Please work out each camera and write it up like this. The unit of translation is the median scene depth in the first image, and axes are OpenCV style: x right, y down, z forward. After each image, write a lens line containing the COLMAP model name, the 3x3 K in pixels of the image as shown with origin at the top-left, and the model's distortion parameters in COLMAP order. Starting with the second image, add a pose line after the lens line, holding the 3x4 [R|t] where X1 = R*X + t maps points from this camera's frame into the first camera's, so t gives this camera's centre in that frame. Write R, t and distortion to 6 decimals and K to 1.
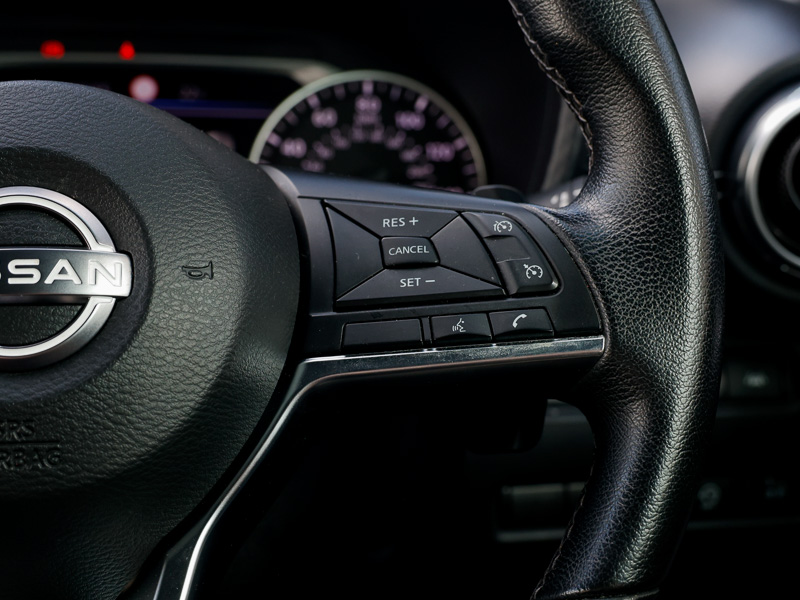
lens RADIAL K [[1200.2, 0, 400.0], [0, 1200.2, 300.0], [0, 0, 1]] dist [0.010600, 0.029380]
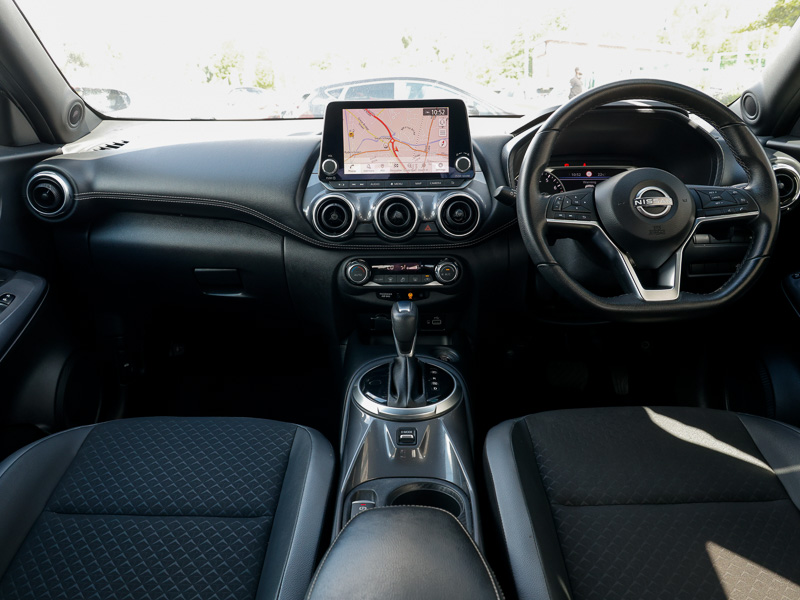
lens RADIAL K [[540.6, 0, 400.0], [0, 540.6, 300.0], [0, 0, 1]] dist [0.013094, -0.000656]
pose [[0.997180, -0.015743, -0.073379, -0.748880], [0.017939, 0.999408, 0.029367, 0.194298], [0.072874, -0.030601, 0.996872, -0.930333]]
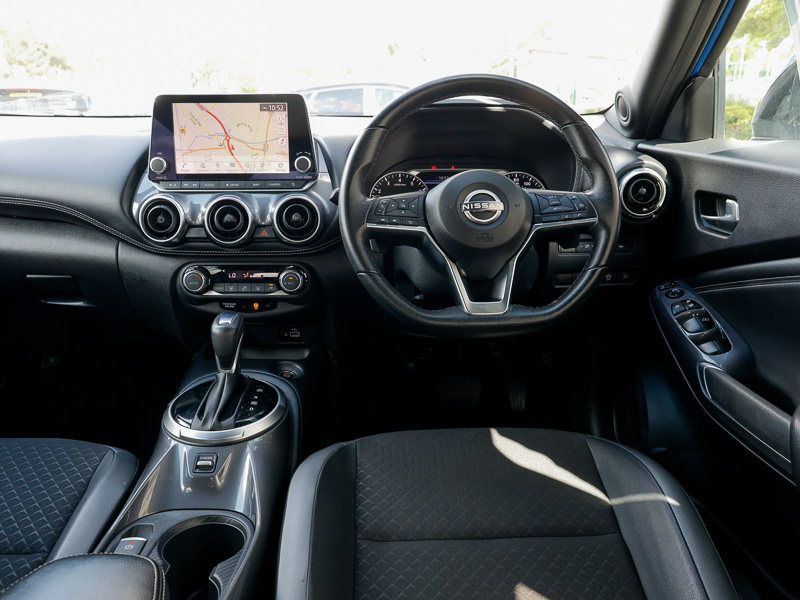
lens RADIAL K [[540.6, 0, 400.0], [0, 540.6, 300.0], [0, 0, 1]] dist [0.013094, -0.000656]
pose [[0.998116, -0.009628, -0.060591, -0.303360], [0.010656, 0.999804, 0.016672, 0.192437], [0.060419, -0.017286, 0.998023, -0.770330]]
